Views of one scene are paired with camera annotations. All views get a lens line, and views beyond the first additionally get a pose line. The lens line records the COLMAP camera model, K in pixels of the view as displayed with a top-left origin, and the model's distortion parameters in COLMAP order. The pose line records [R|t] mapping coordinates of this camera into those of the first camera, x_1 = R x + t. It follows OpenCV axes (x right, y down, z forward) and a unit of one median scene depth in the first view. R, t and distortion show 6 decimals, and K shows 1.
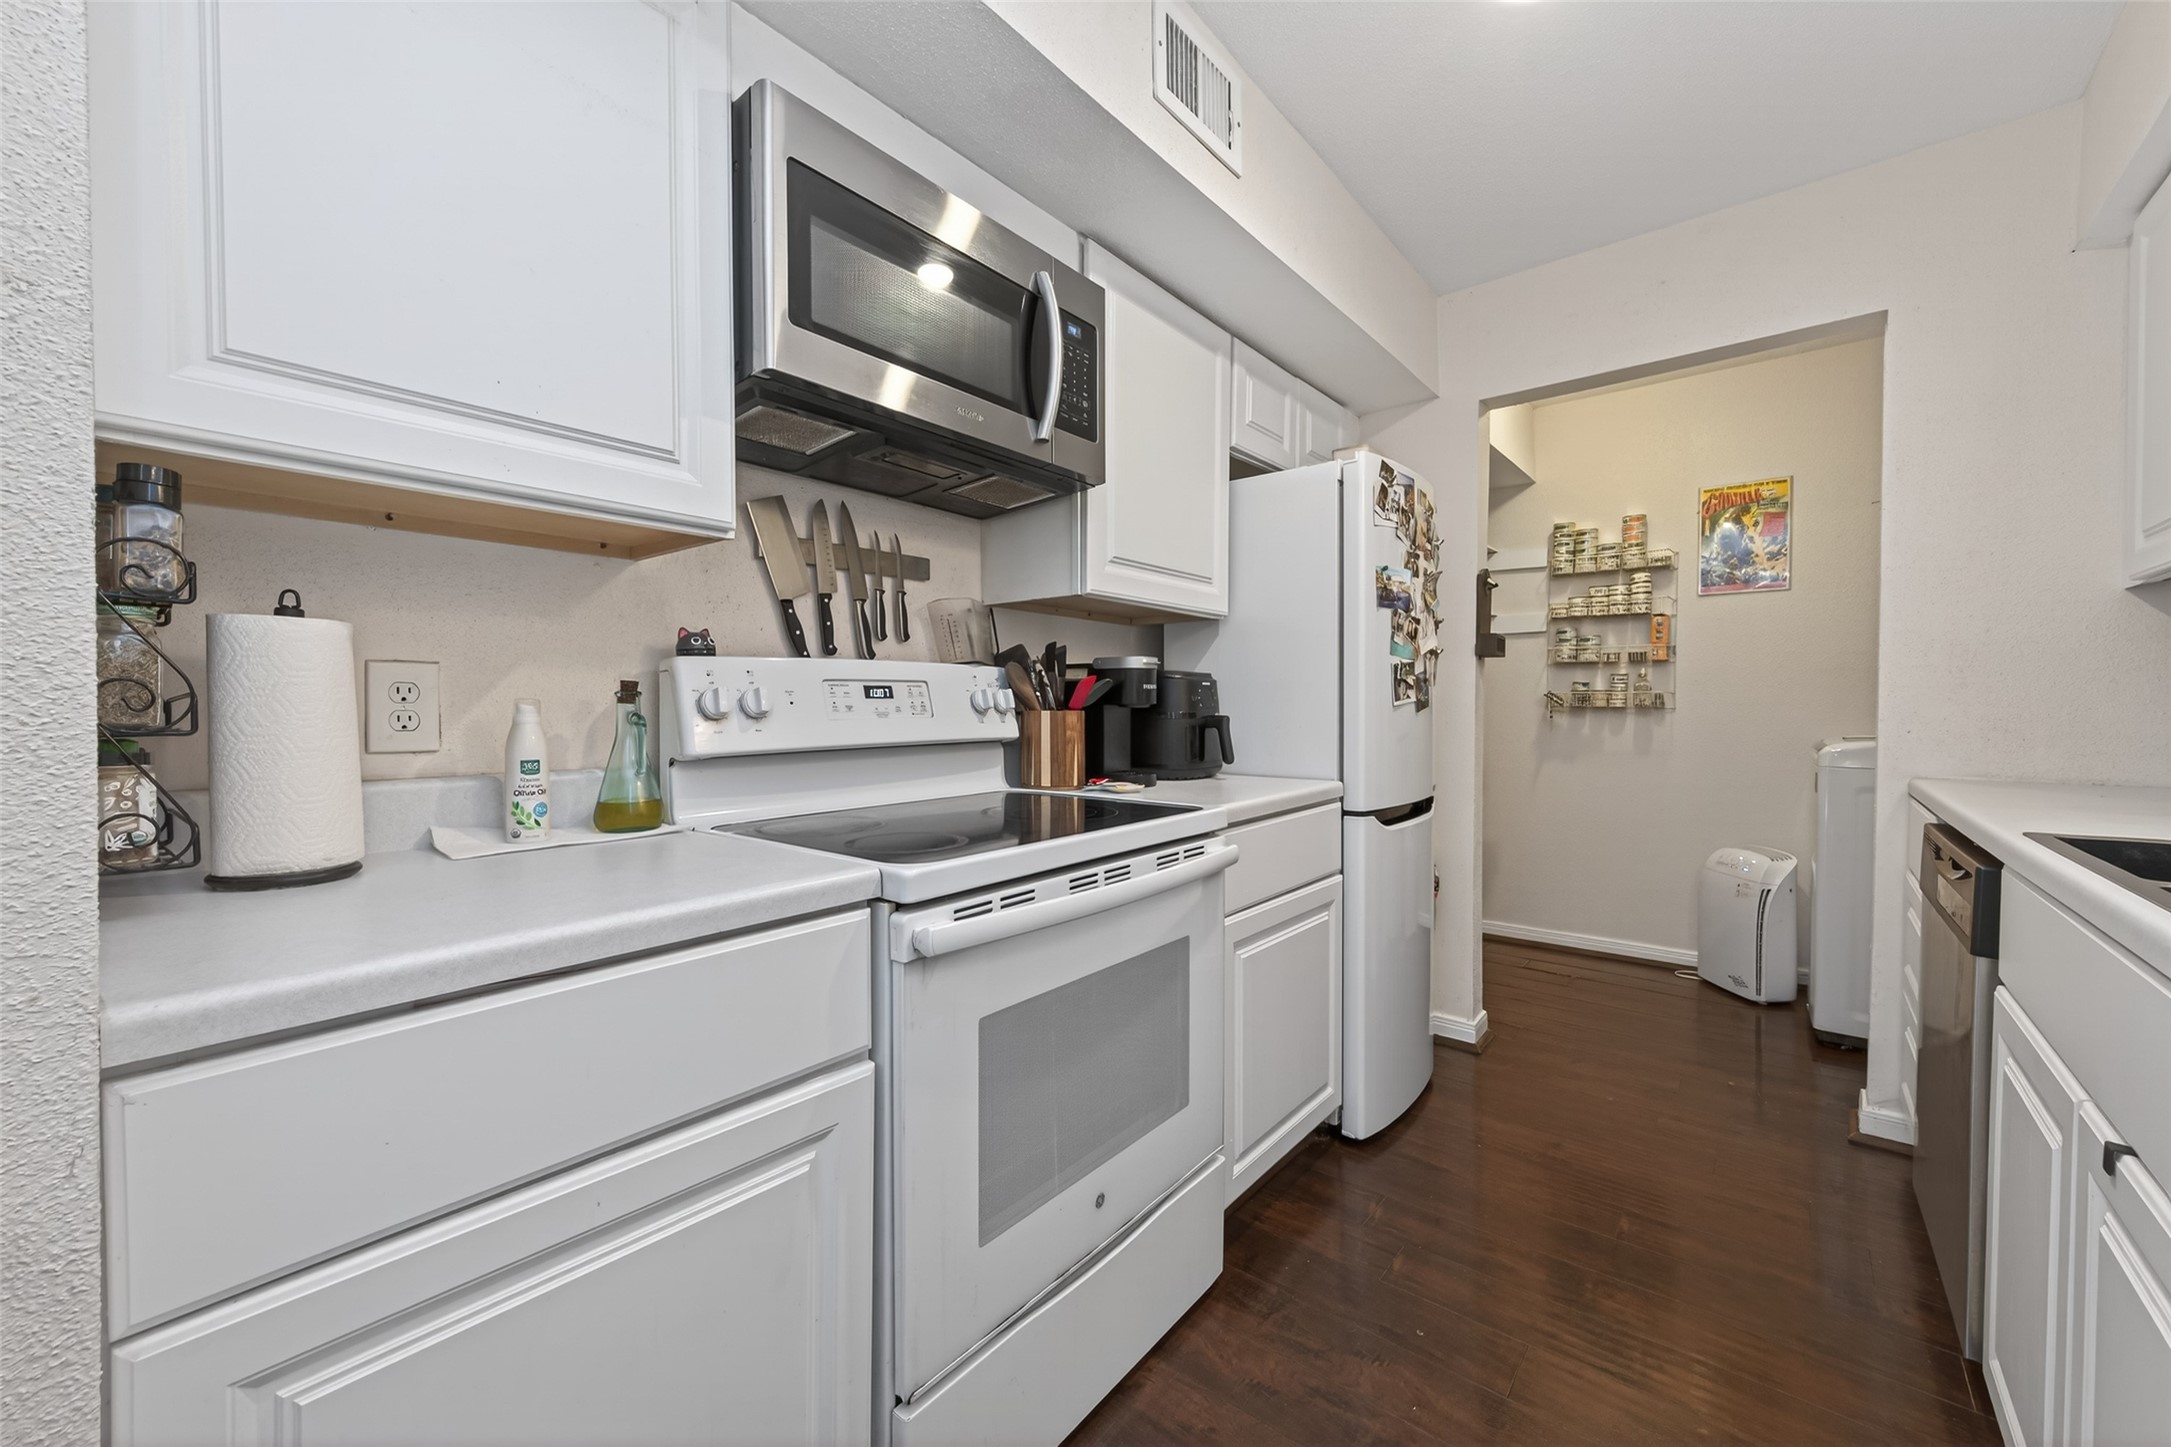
lens RADIAL K [[842.4, 0, 1087.6], [0, 842.4, 722.5], [0, 0, 1]] dist [0.006389, -0.001521]
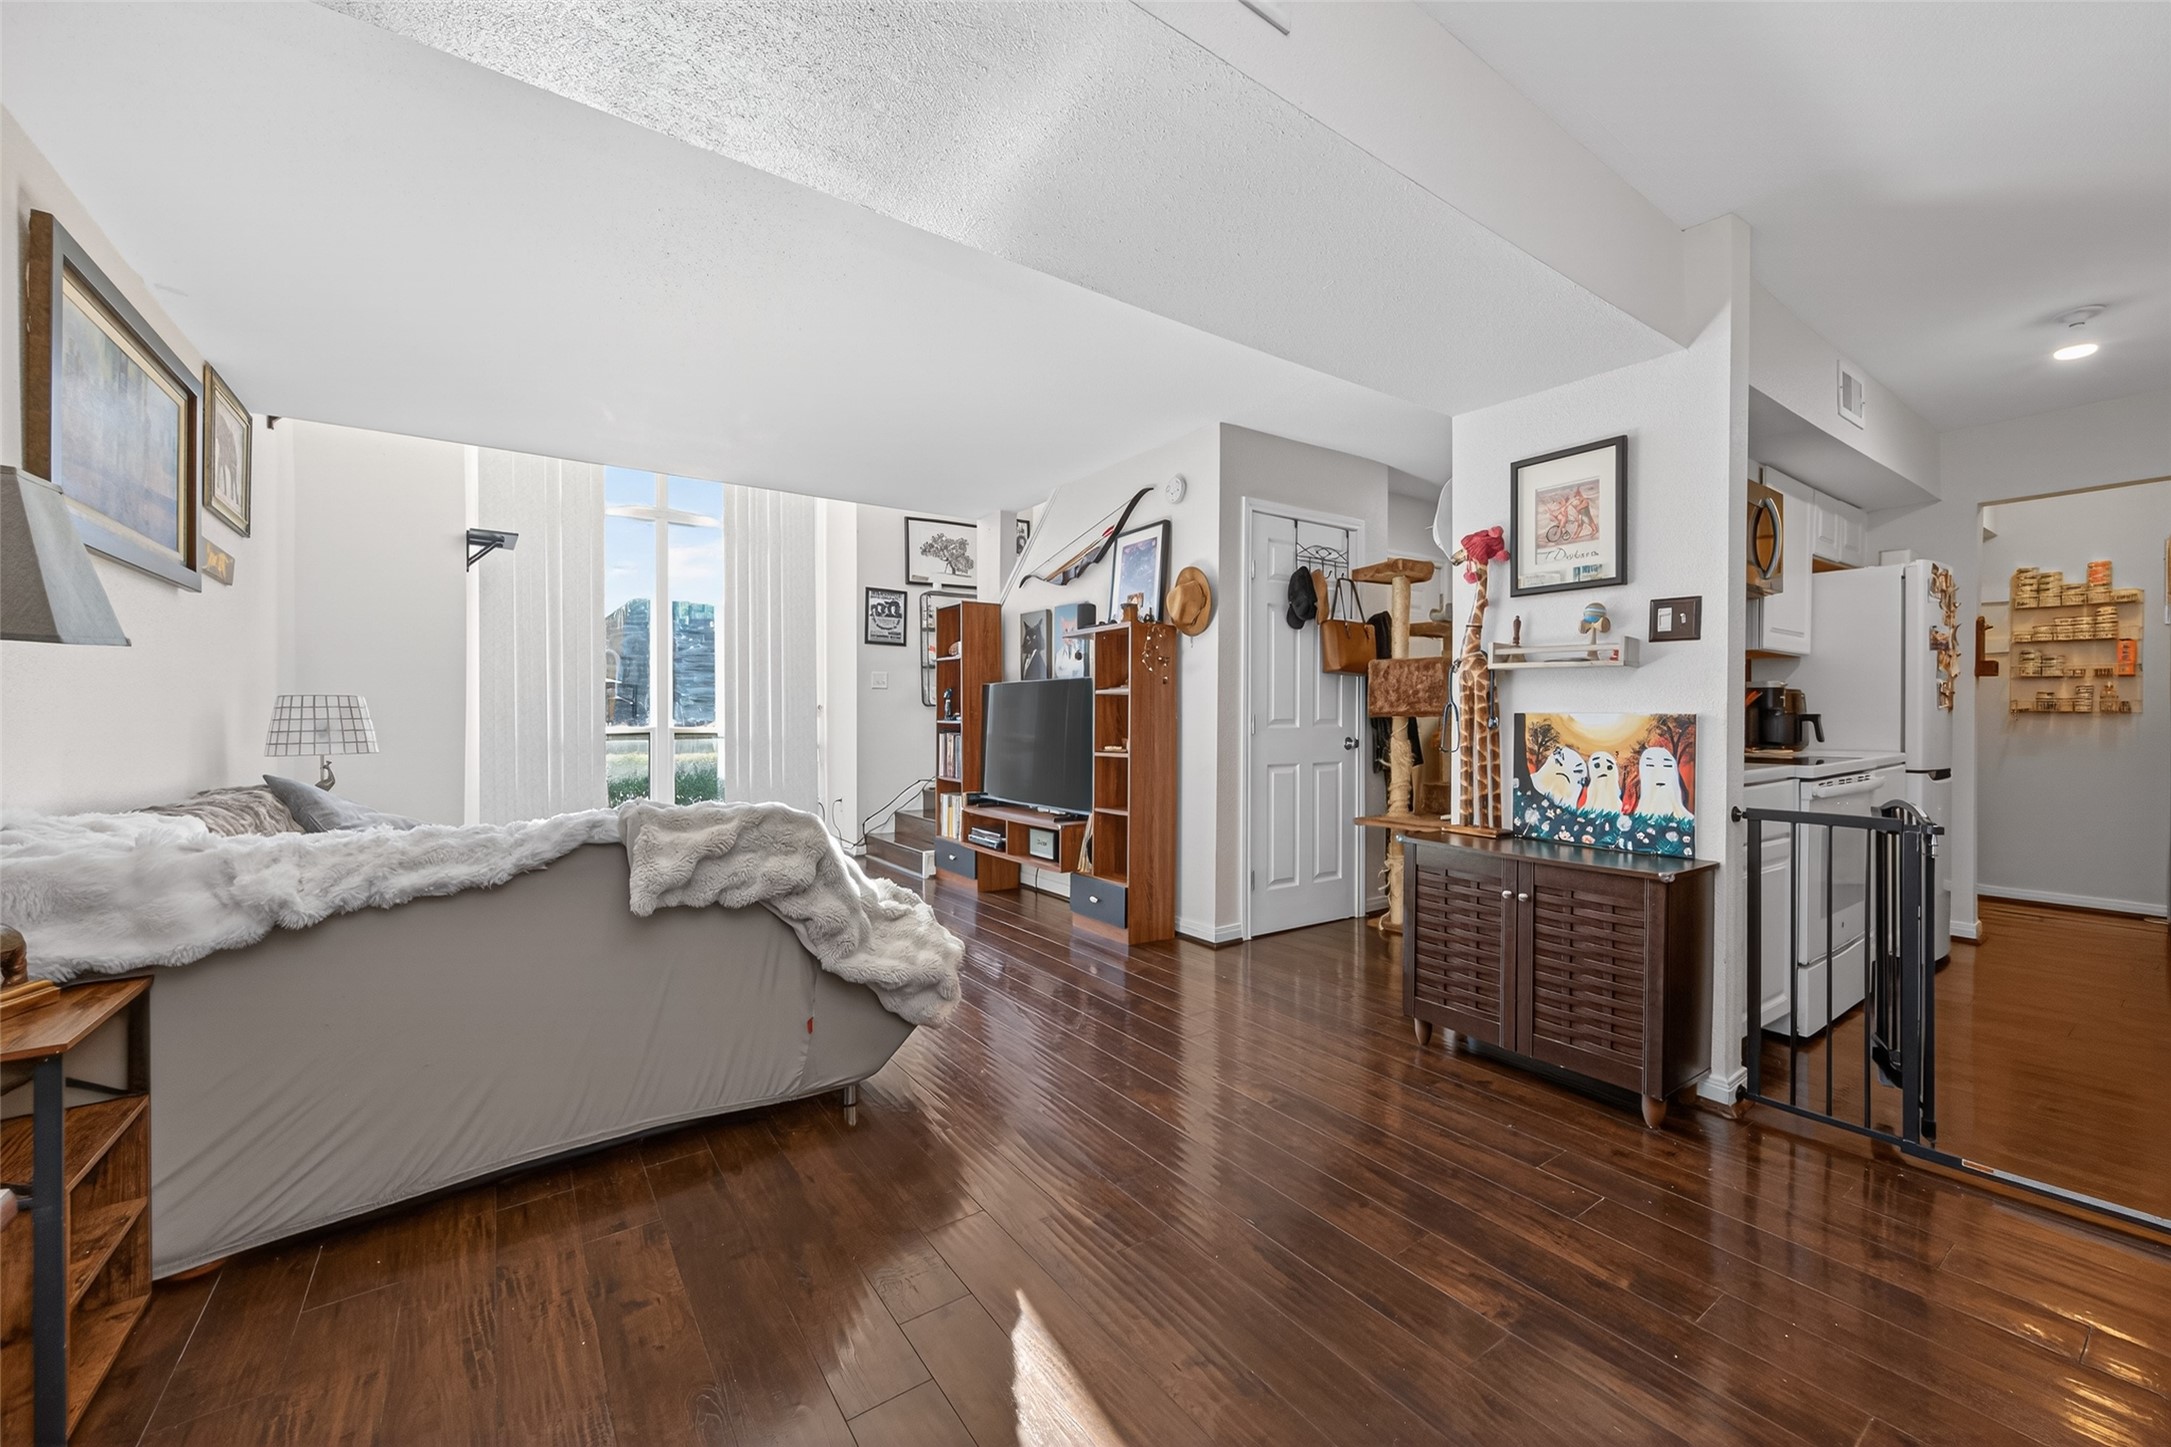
lens RADIAL K [[842.4, 0, 1093.1], [0, 842.4, 714.7], [0, 0, 1]] dist [0.006389, -0.001521]
pose [[0.966236, 0.005874, -0.257590, -0.934213], [-0.009988, 0.999843, -0.014666, 0.038940], [0.257463, 0.016743, 0.966143, -1.190983]]
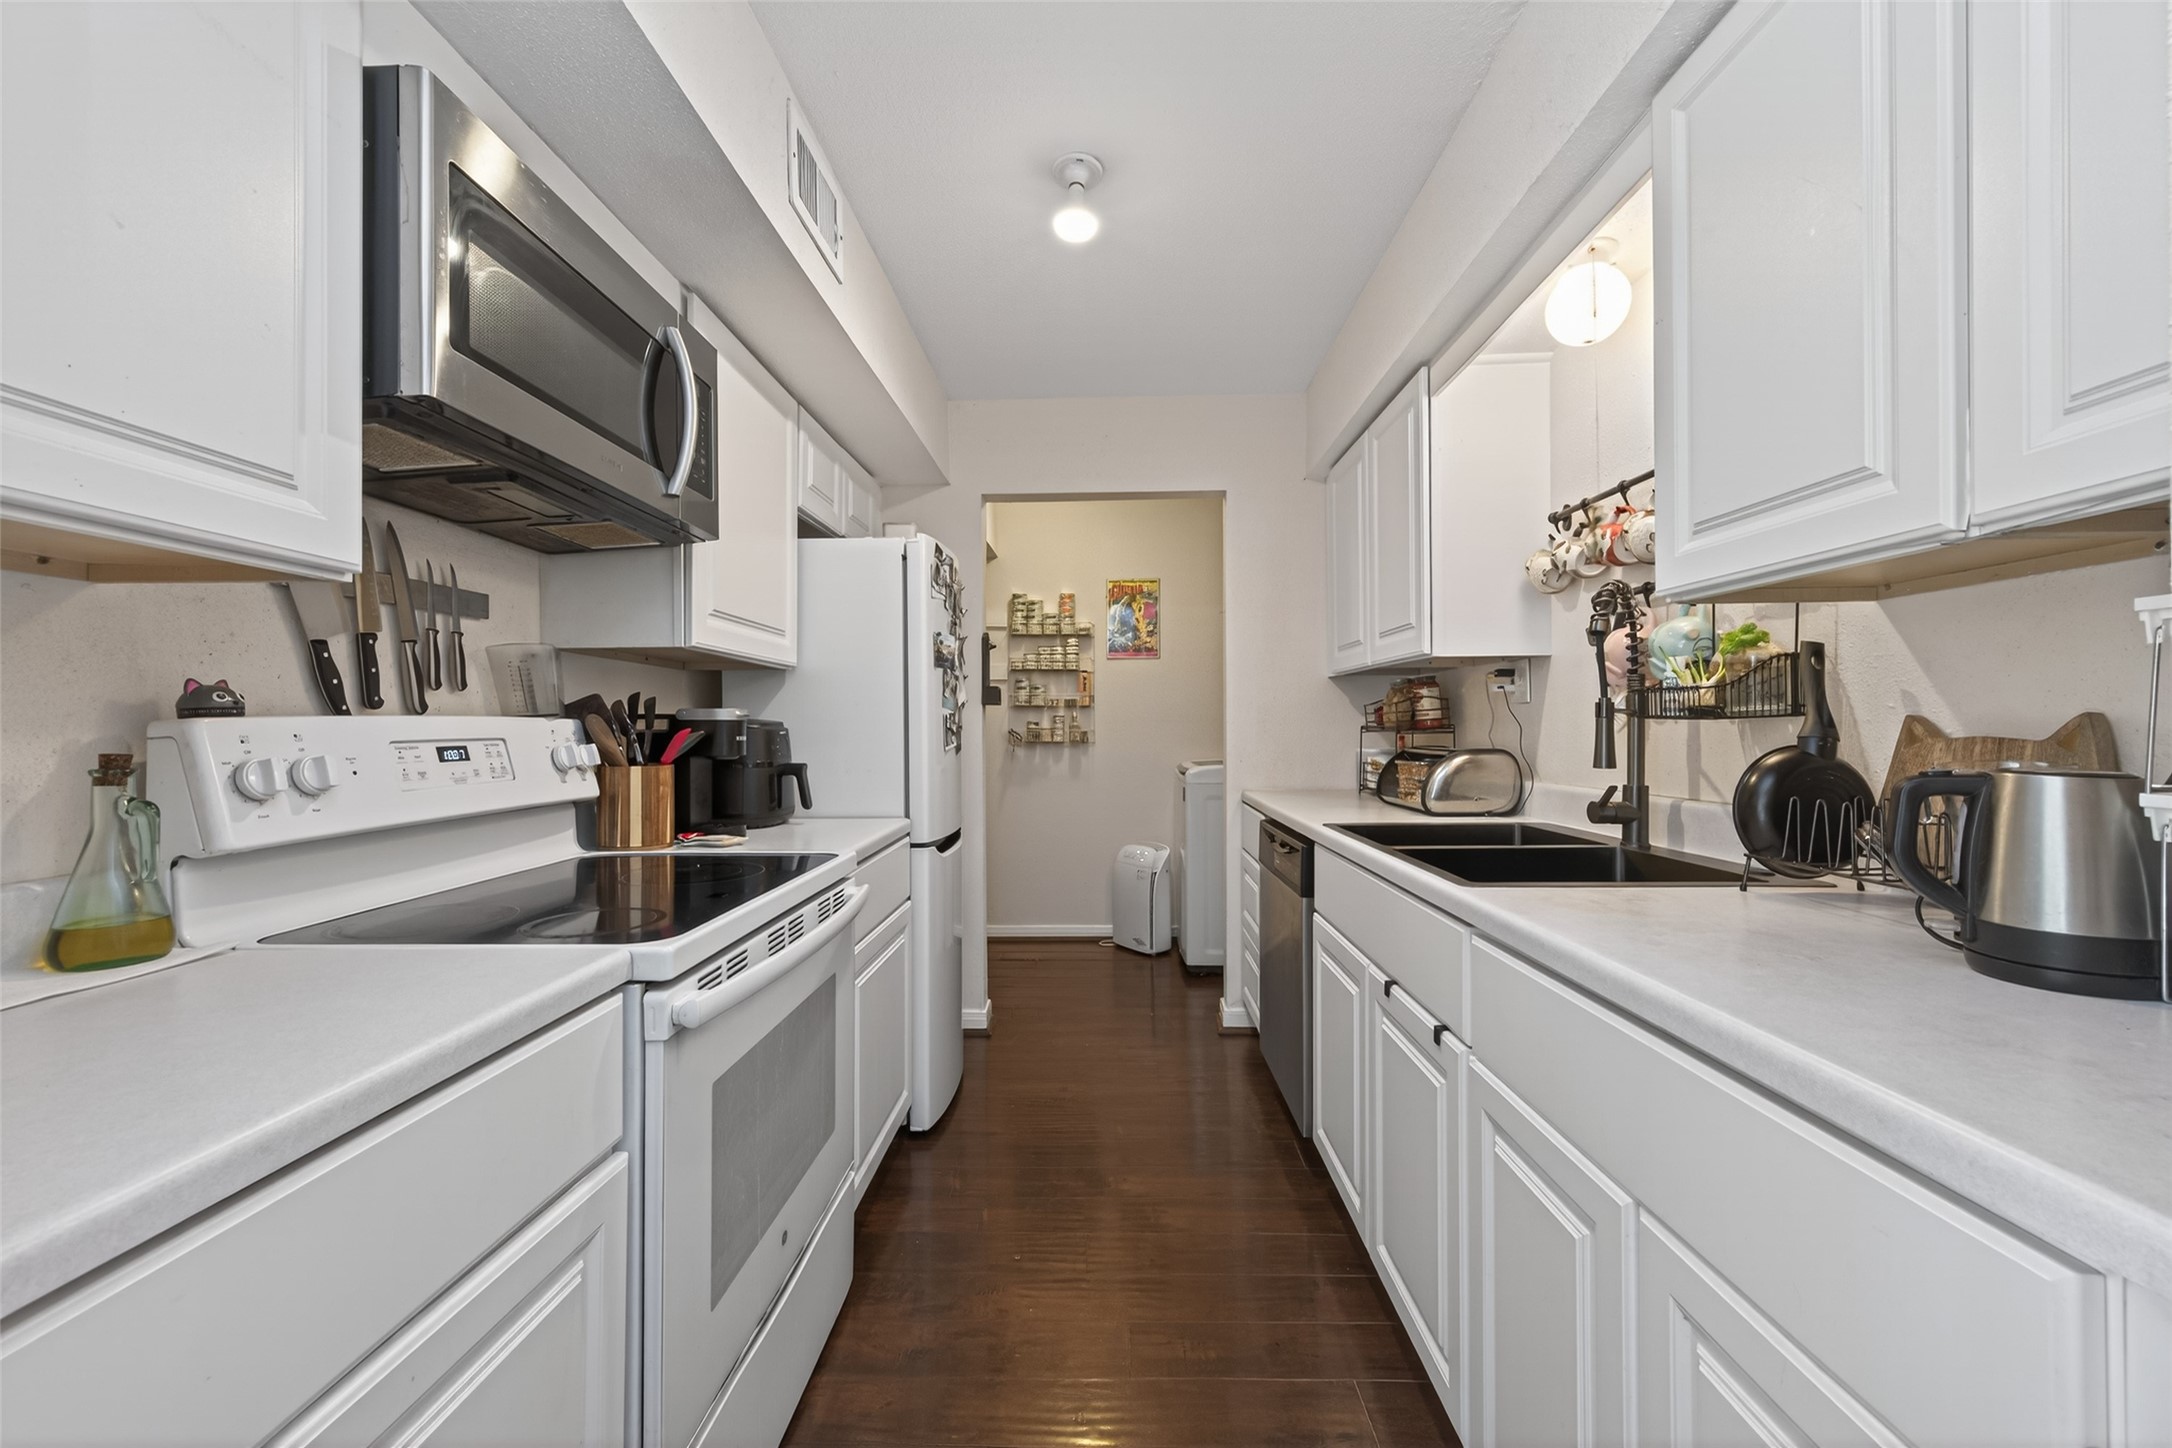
lens RADIAL K [[842.8, 0, 1089.6], [0, 842.8, 723.1], [0, 0, 1]] dist [0.006389, -0.001521]
pose [[0.786022, 0.000351, 0.618198, -0.234213], [0.017486, 0.999587, -0.022802, -0.031497], [-0.617951, 0.028733, 0.785691, -0.057981]]
